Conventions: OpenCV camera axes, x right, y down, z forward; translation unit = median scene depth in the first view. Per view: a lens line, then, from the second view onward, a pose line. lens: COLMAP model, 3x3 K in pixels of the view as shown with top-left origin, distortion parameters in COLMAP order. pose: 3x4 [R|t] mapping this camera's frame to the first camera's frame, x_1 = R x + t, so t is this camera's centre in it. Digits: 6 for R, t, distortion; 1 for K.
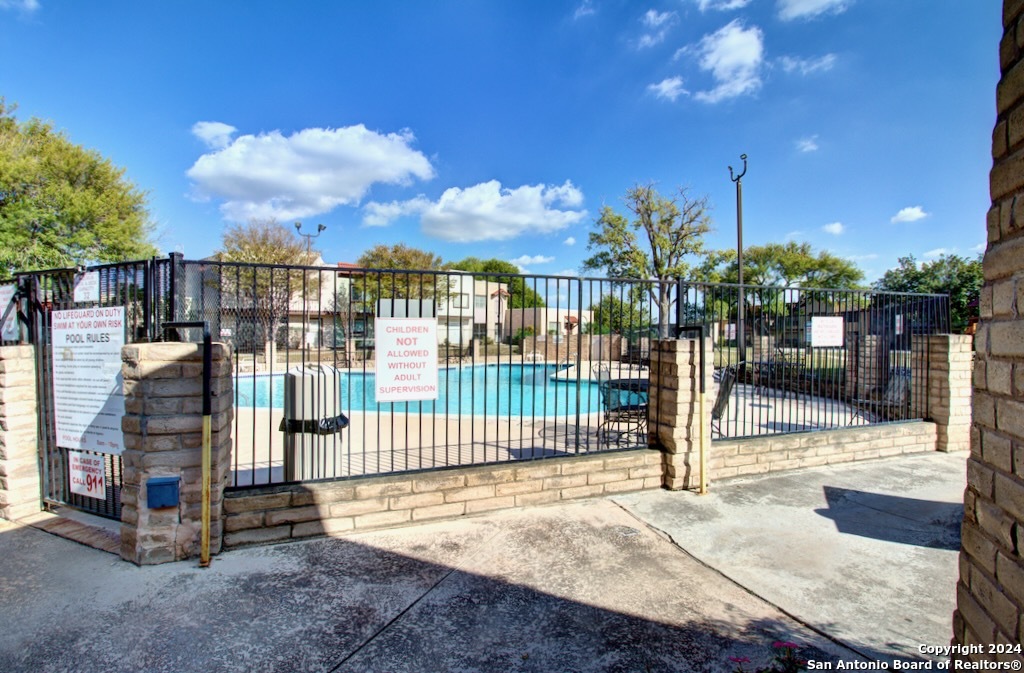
lens RADIAL K [[464.6, 0, 512.0], [0, 464.6, 336.5], [0, 0, 1]] dist [-0.027735, 0.017487]
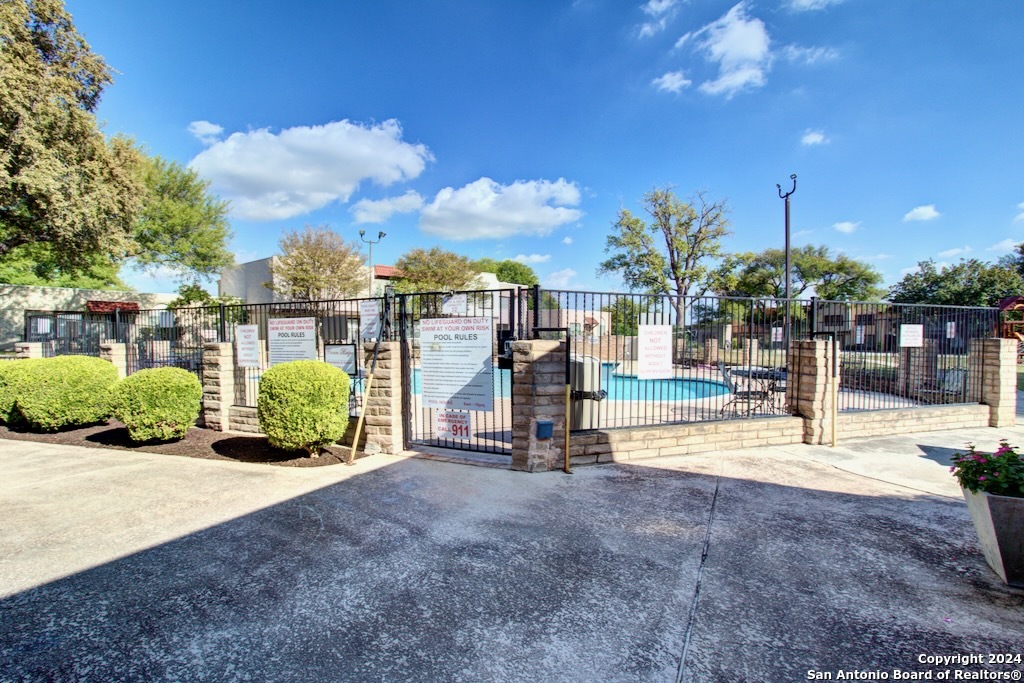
lens RADIAL K [[465.8, 0, 512.0], [0, 465.8, 341.5], [0, 0, 1]] dist [0.004068, 0.001061]
pose [[0.999948, 0.007355, -0.007114, -0.445428], [-0.007282, 0.999922, 0.010132, 0.000641], [0.007188, -0.010079, 0.999923, -0.358429]]
